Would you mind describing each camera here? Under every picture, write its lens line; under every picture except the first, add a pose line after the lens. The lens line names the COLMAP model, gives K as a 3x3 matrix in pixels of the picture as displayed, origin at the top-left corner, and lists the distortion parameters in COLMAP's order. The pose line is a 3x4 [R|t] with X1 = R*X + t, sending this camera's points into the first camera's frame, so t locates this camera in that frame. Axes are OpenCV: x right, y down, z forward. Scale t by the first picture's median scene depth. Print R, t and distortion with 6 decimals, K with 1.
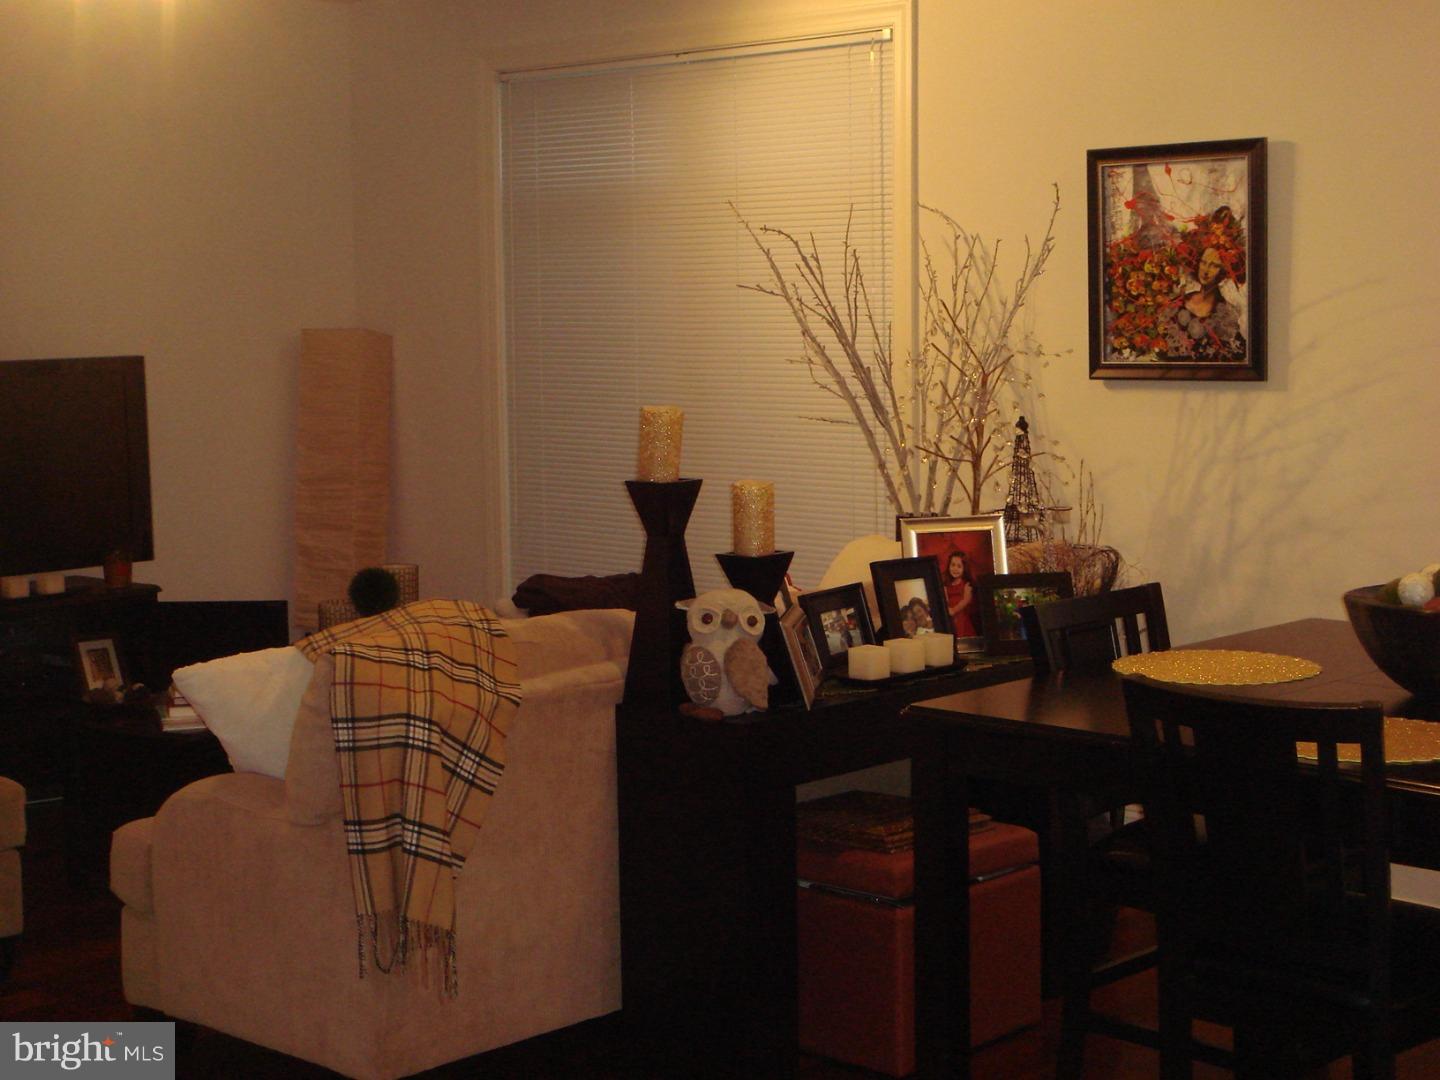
lens RADIAL K [[2322.6, 0, 717.8], [0, 2322.6, 537.6], [0, 0, 1]] dist [0.028143, 0.000000]
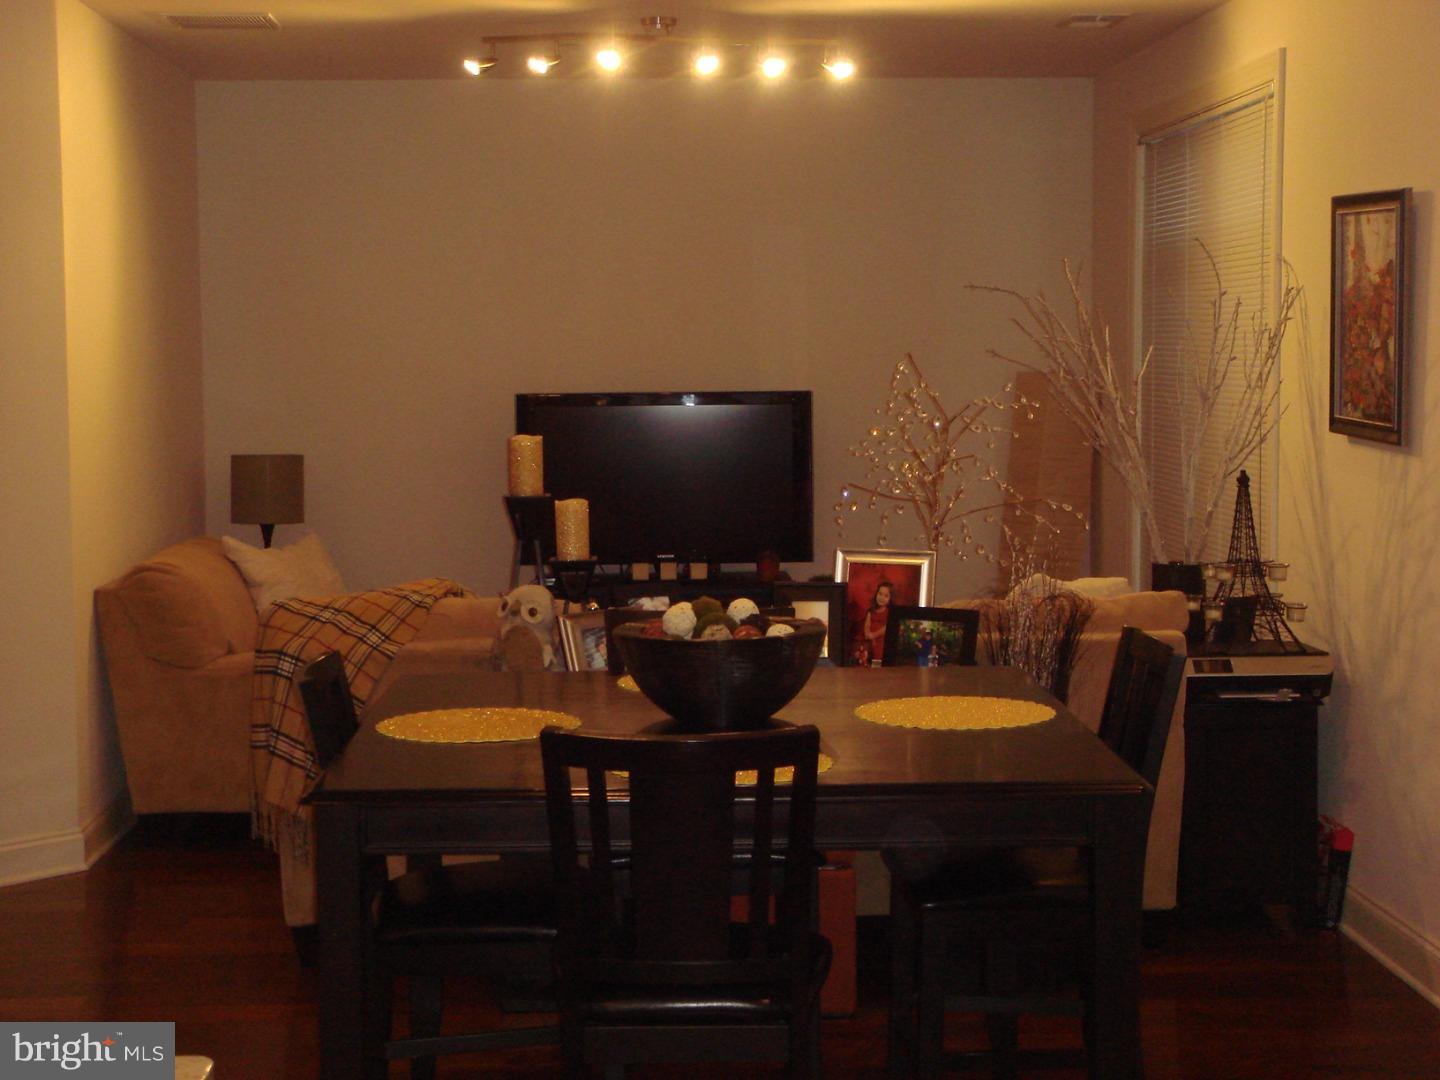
lens RADIAL K [[2322.6, 0, 714.7], [0, 2322.6, 541.2], [0, 0, 1]] dist [0.028143, 0.000000]
pose [[0.723260, 0.068364, -0.687184, 0.801123], [-0.078321, 0.996788, 0.016732, -0.025588], [0.686120, 0.041719, 0.726291, 0.144801]]
